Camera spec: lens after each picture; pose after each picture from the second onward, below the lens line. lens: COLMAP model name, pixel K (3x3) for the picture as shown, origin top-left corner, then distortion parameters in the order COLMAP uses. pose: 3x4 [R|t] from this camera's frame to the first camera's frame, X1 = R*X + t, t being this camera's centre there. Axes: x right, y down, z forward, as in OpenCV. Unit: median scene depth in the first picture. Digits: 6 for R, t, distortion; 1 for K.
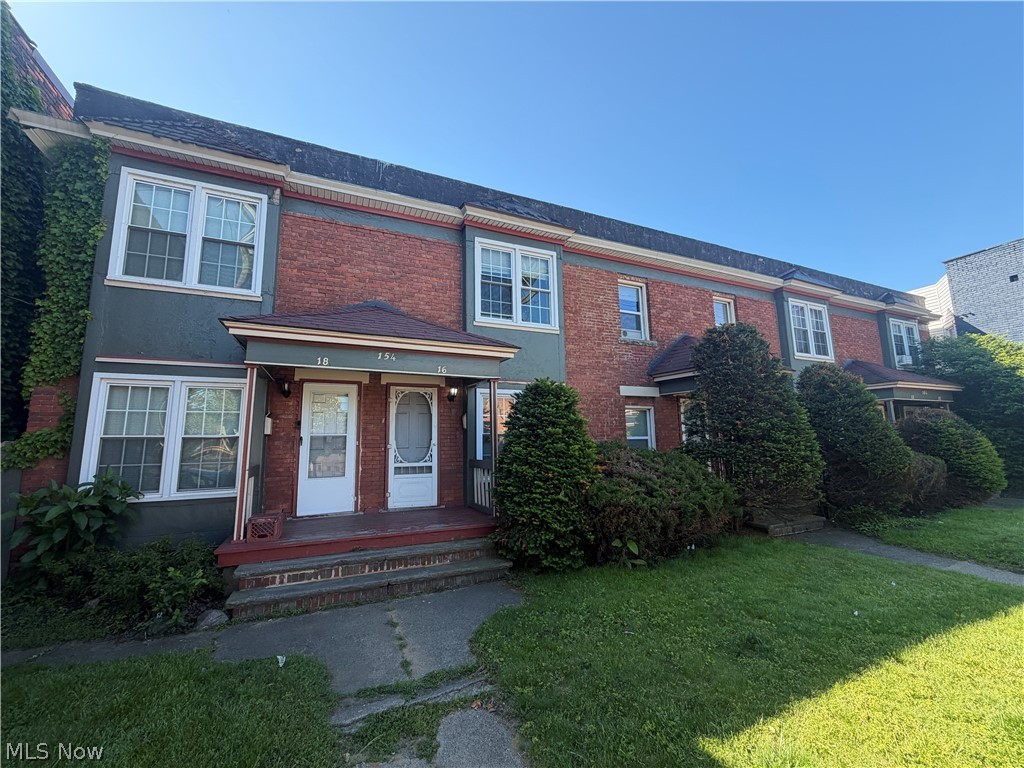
lens RADIAL K [[408.9, 0, 509.8], [0, 408.9, 385.3], [0, 0, 1]] dist [-0.000312, 0.000396]
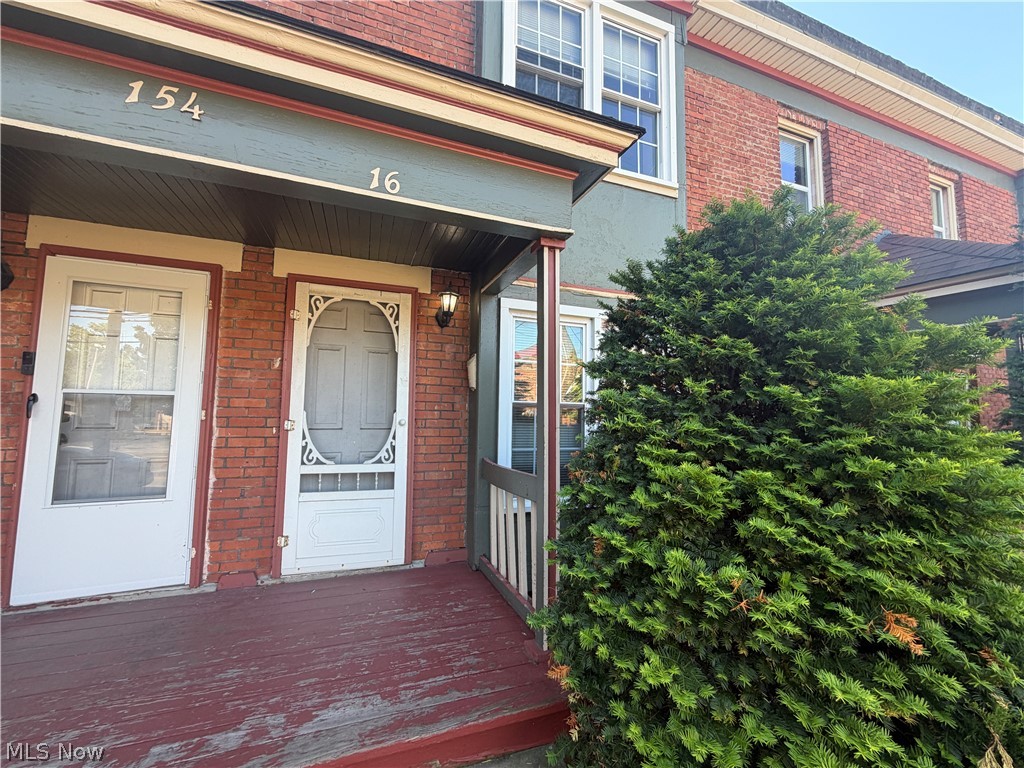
lens RADIAL K [[408.9, 0, 510.1], [0, 408.9, 385.2], [0, 0, 1]] dist [-0.000312, 0.000396]
pose [[0.997658, 0.026392, -0.063097, -0.046722], [-0.022071, 0.997426, 0.068225, 0.078787], [0.064735, -0.066672, 0.995673, 0.626945]]
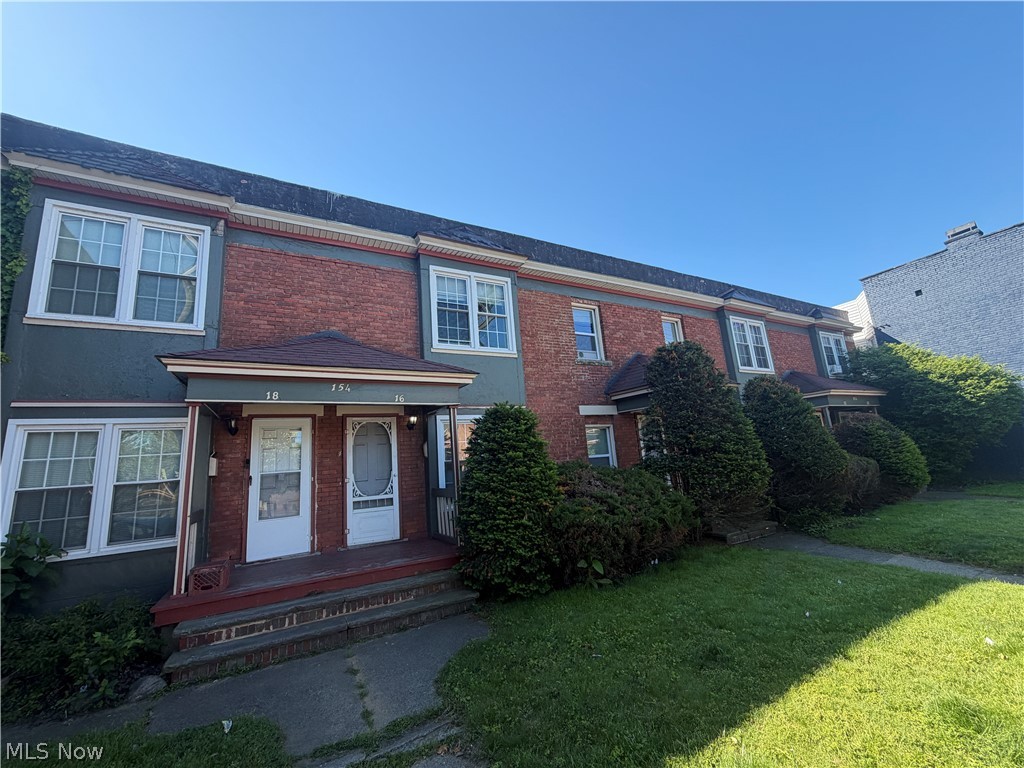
lens RADIAL K [[408.9, 0, 510.2], [0, 408.9, 385.3], [0, 0, 1]] dist [-0.000312, 0.000396]
pose [[0.995017, -0.042272, 0.090304, 0.010831], [0.047206, 0.997467, -0.053208, -0.004647], [-0.087826, 0.057206, 0.994492, -0.005275]]
